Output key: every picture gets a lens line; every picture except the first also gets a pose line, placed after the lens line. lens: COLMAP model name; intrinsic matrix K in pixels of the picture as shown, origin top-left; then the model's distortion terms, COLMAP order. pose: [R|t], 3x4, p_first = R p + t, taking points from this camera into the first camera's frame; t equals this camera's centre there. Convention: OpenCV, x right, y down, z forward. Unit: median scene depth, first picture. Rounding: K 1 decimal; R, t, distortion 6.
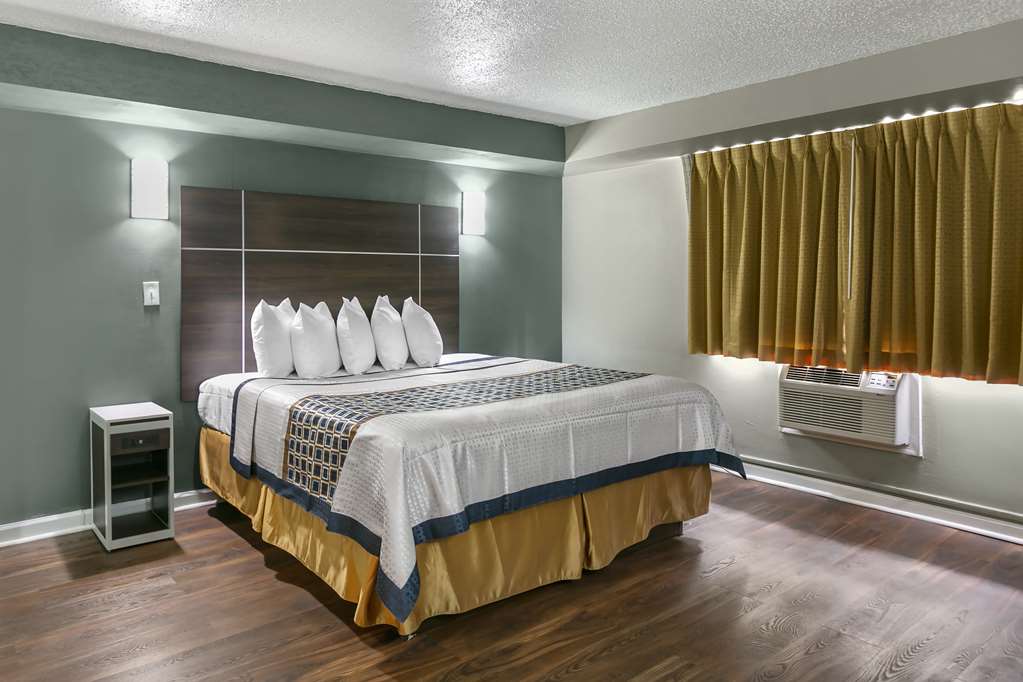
lens RADIAL K [[677.6, 0, 512.6], [0, 677.6, 342.6], [0, 0, 1]] dist [0.006483, -0.000999]
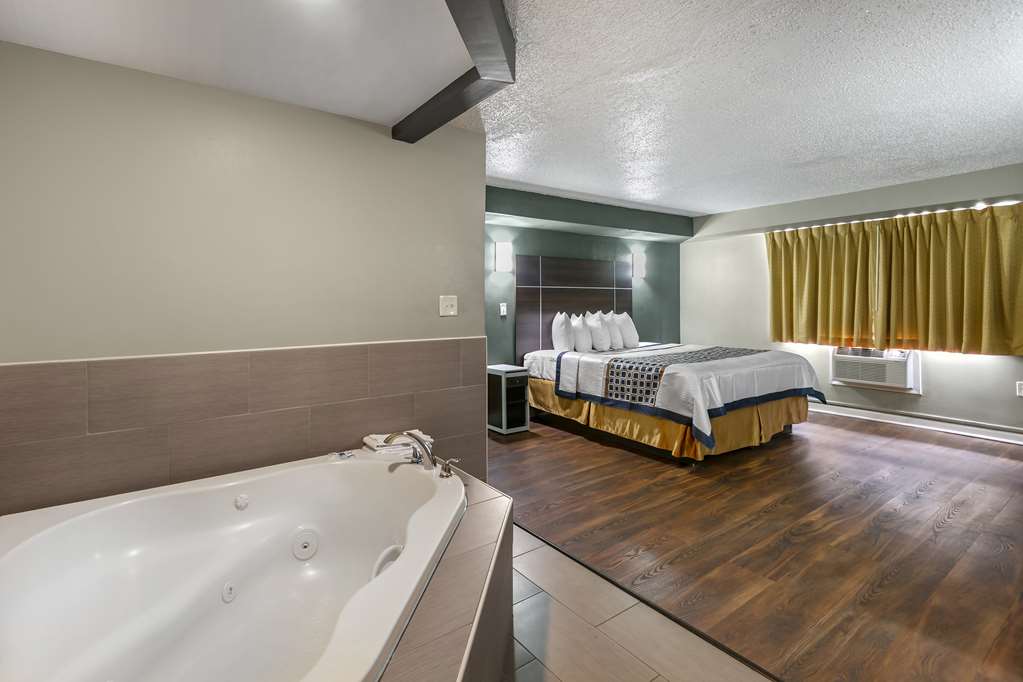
lens RADIAL K [[469.4, 0, 508.2], [0, 469.4, 339.2], [0, 0, 1]] dist [0.002351, 0.000194]
pose [[0.997106, 0.000857, -0.076018, -0.431365], [-0.002178, 0.999848, -0.017297, 0.039853], [0.075991, 0.017413, 0.996956, -0.378929]]
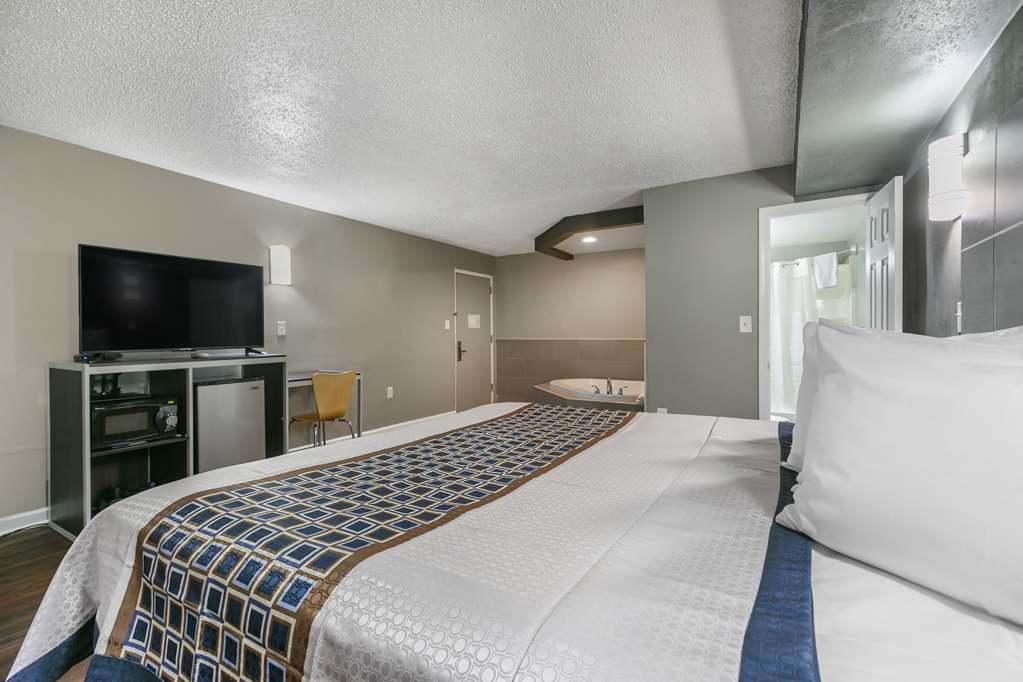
lens RADIAL K [[469.4, 0, 510.2], [0, 469.4, 338.8], [0, 0, 1]] dist [0.002351, 0.000194]
pose [[0.944239, 0.003930, 0.329236, -0.134744], [0.023469, 0.996582, -0.079203, -0.007003], [-0.328422, 0.082513, 0.940920, 0.408258]]
